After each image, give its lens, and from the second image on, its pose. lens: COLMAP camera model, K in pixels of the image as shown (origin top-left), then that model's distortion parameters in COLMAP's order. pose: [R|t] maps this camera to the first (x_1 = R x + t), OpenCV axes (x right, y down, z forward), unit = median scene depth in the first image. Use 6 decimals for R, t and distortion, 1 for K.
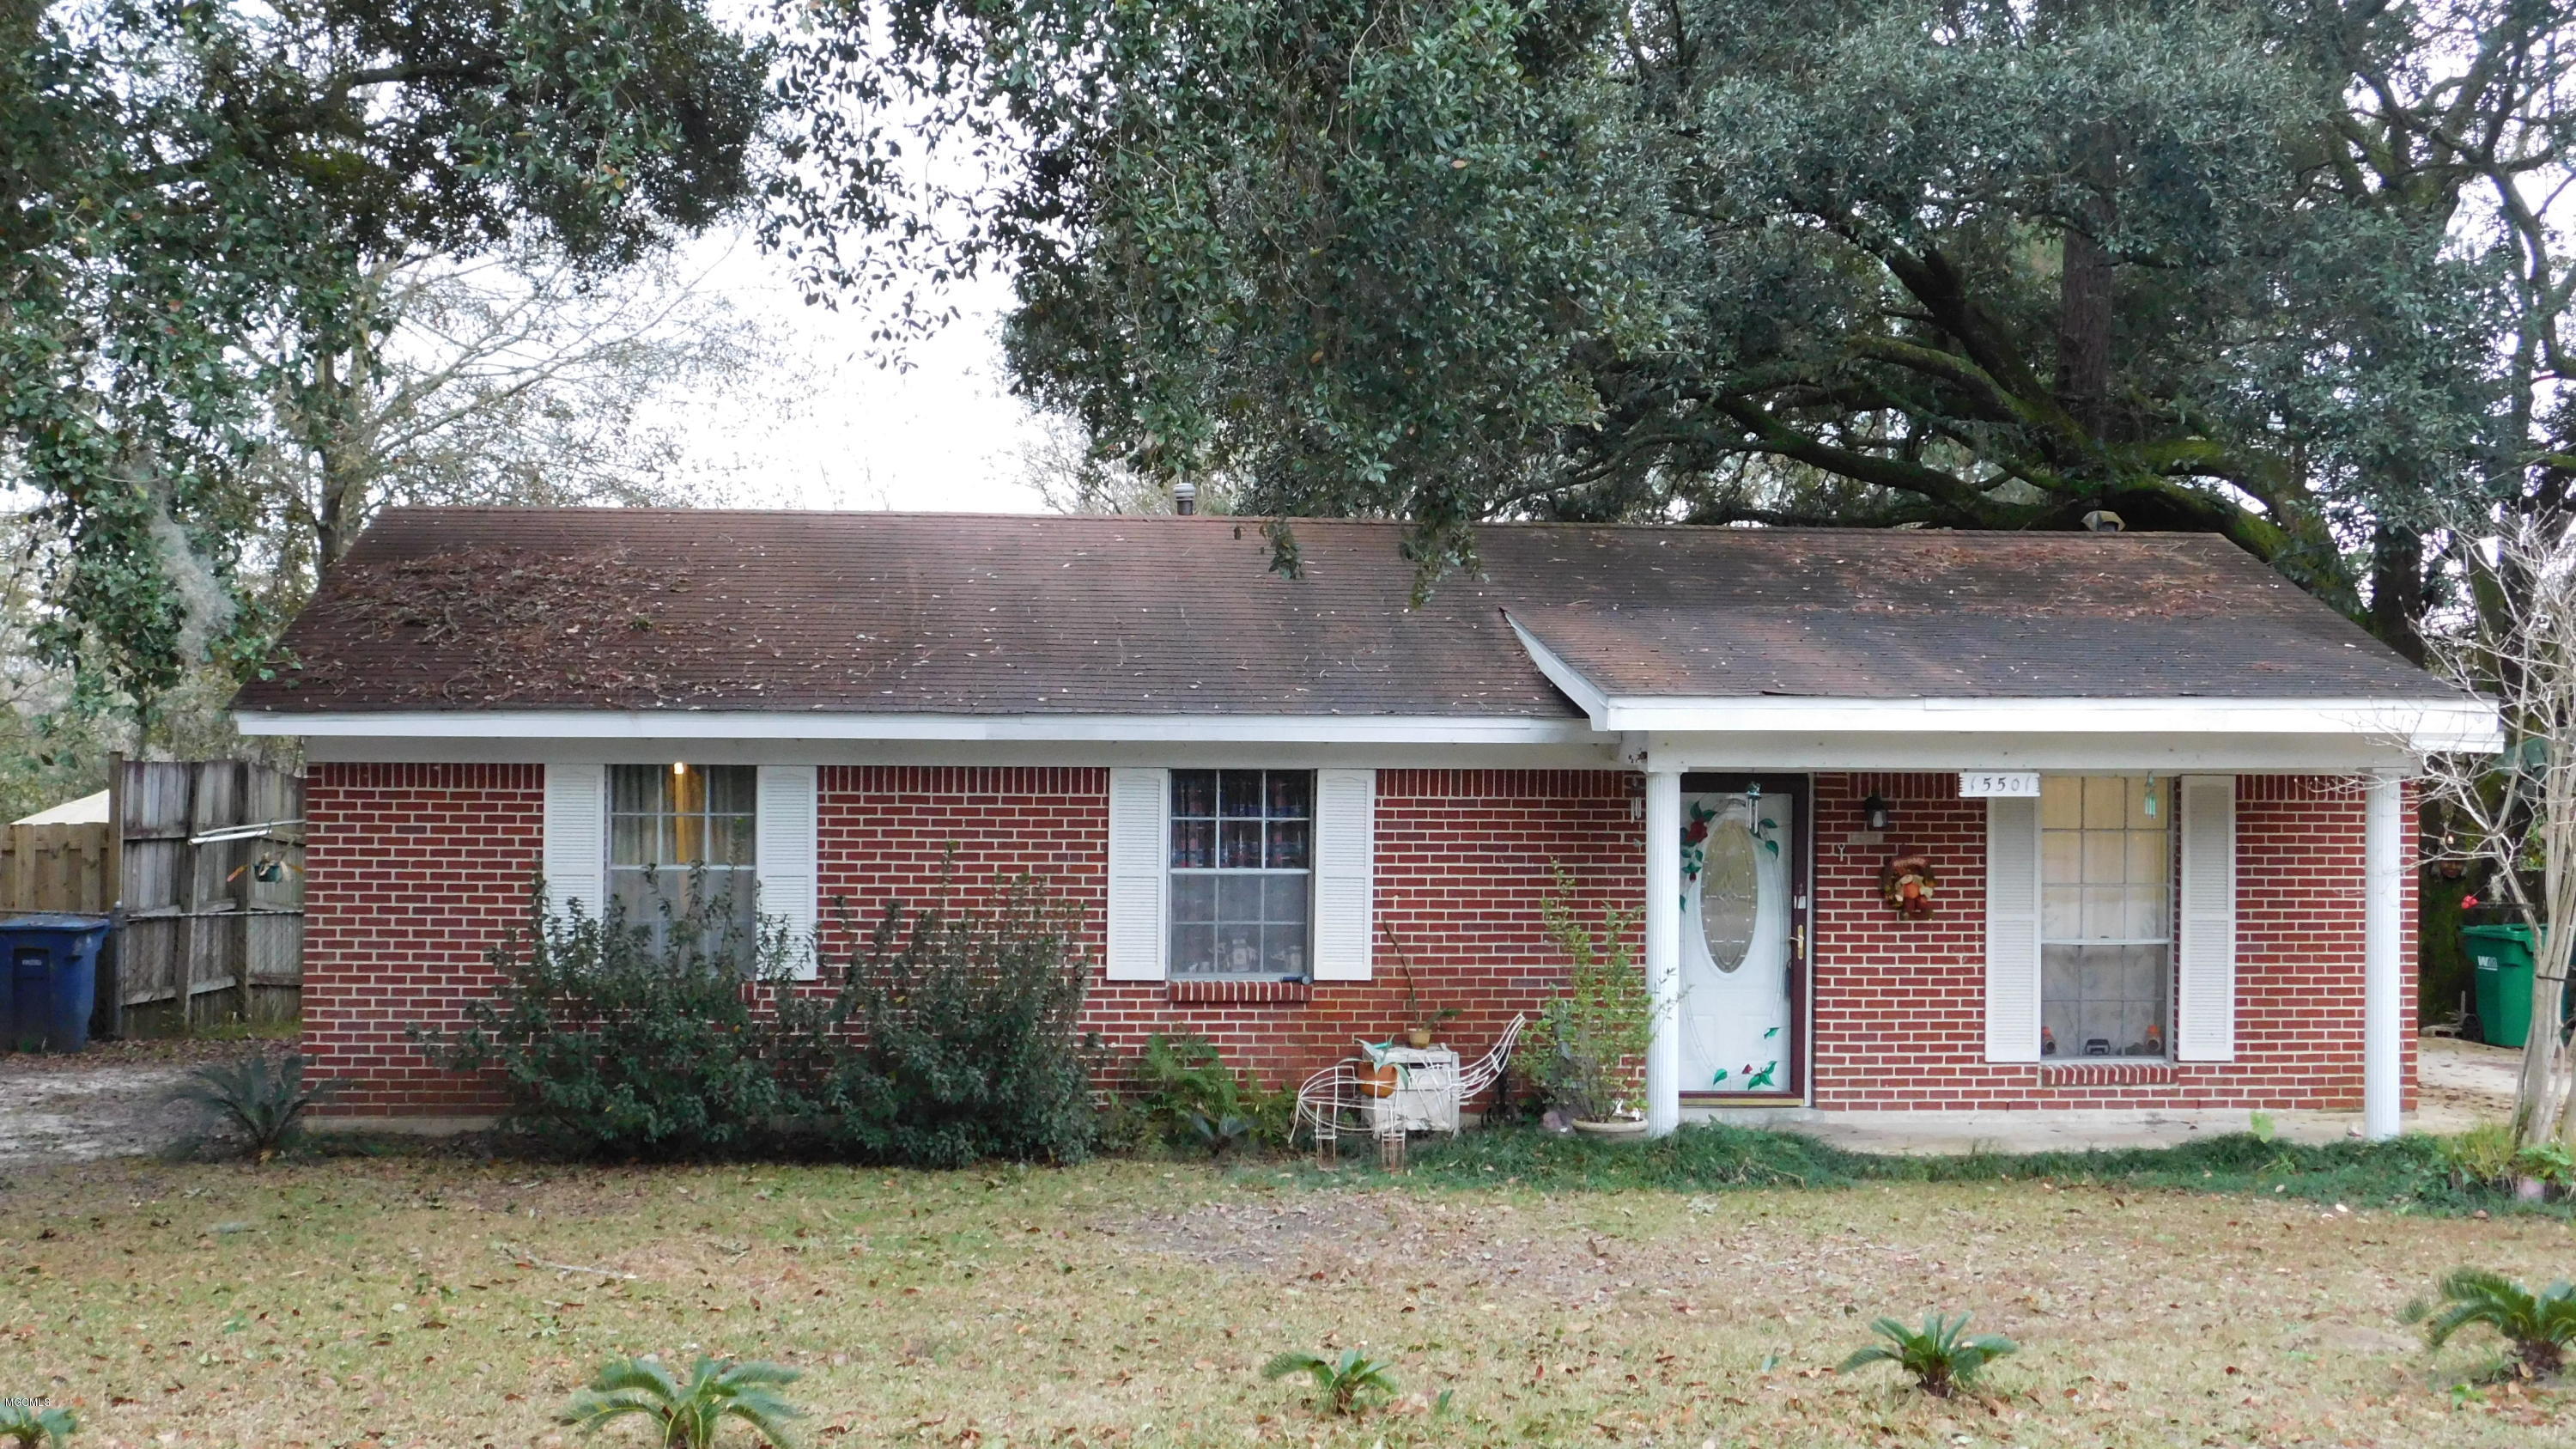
lens RADIAL K [[3149.3, 0, 1288.0], [0, 3149.3, 724.5], [0, 0, 1]] dist [-0.013705, -0.003131]
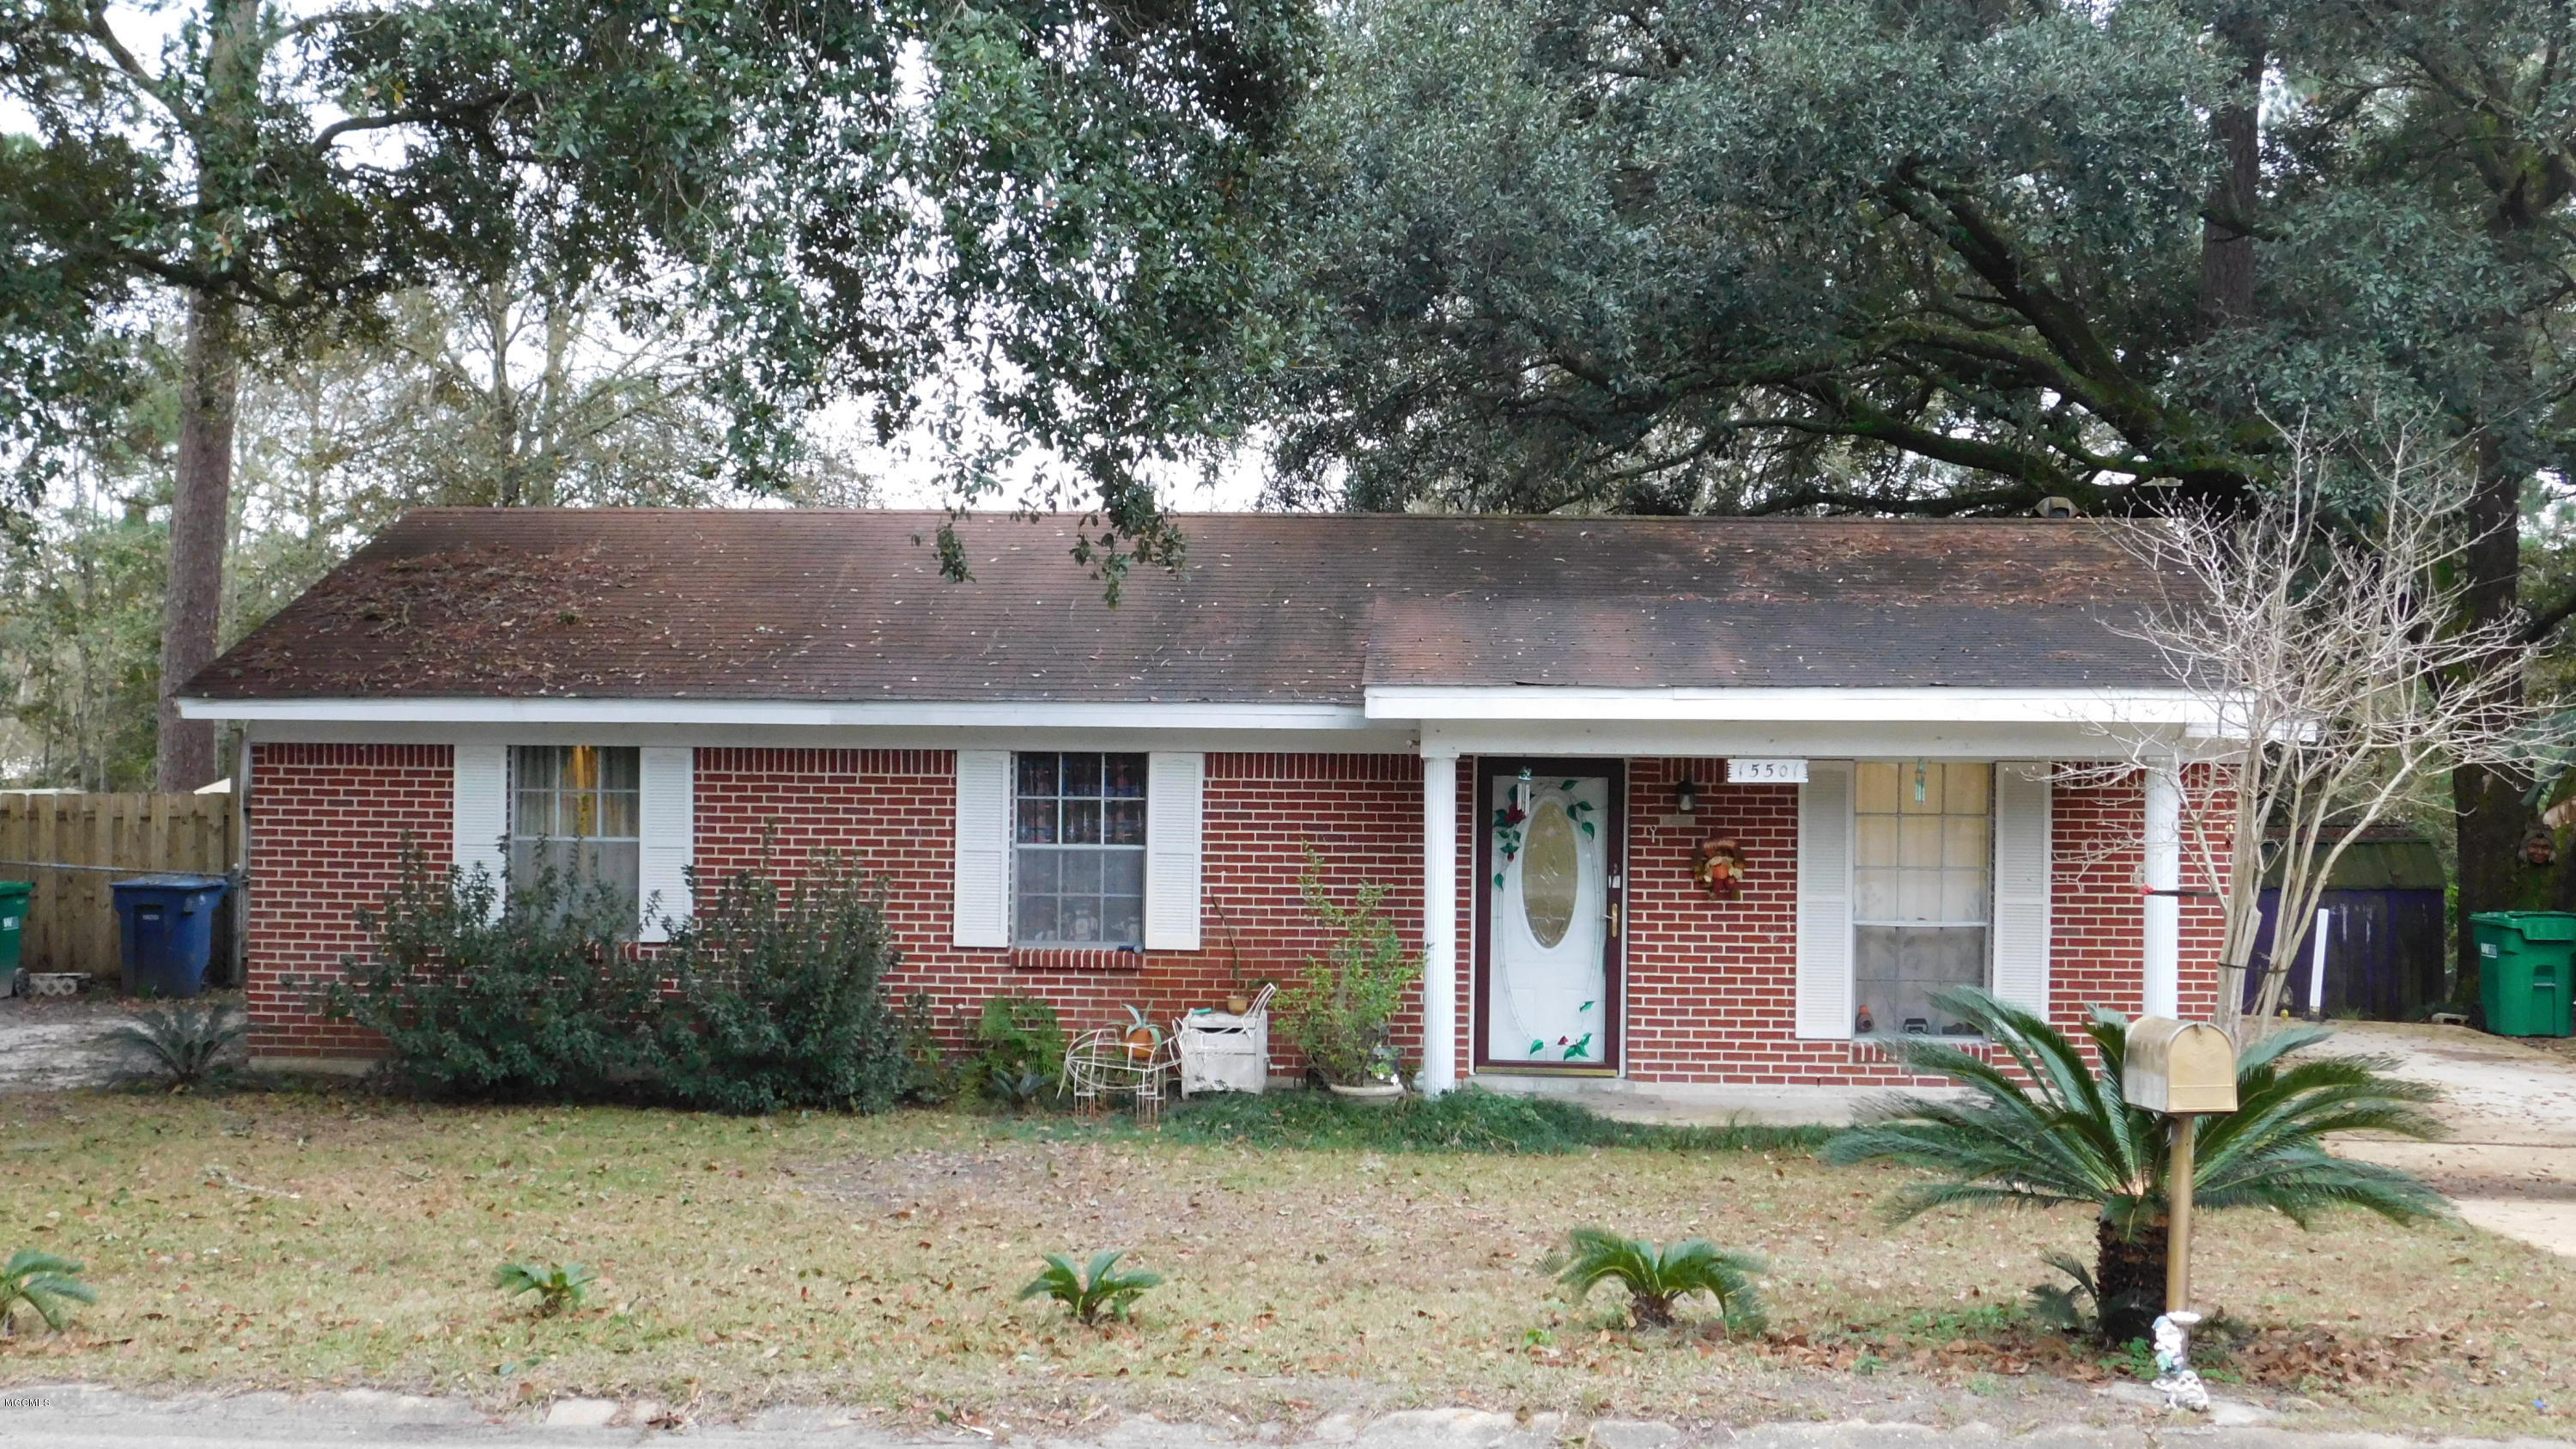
lens RADIAL K [[3149.3, 0, 1288.0], [0, 3149.3, 724.5], [0, 0, 1]] dist [-0.013705, -0.003131]
pose [[0.986194, 0.003054, -0.165566, 0.233973], [-0.001432, 0.999950, 0.009917, -0.005977], [0.165588, -0.009543, 0.986149, -0.047887]]
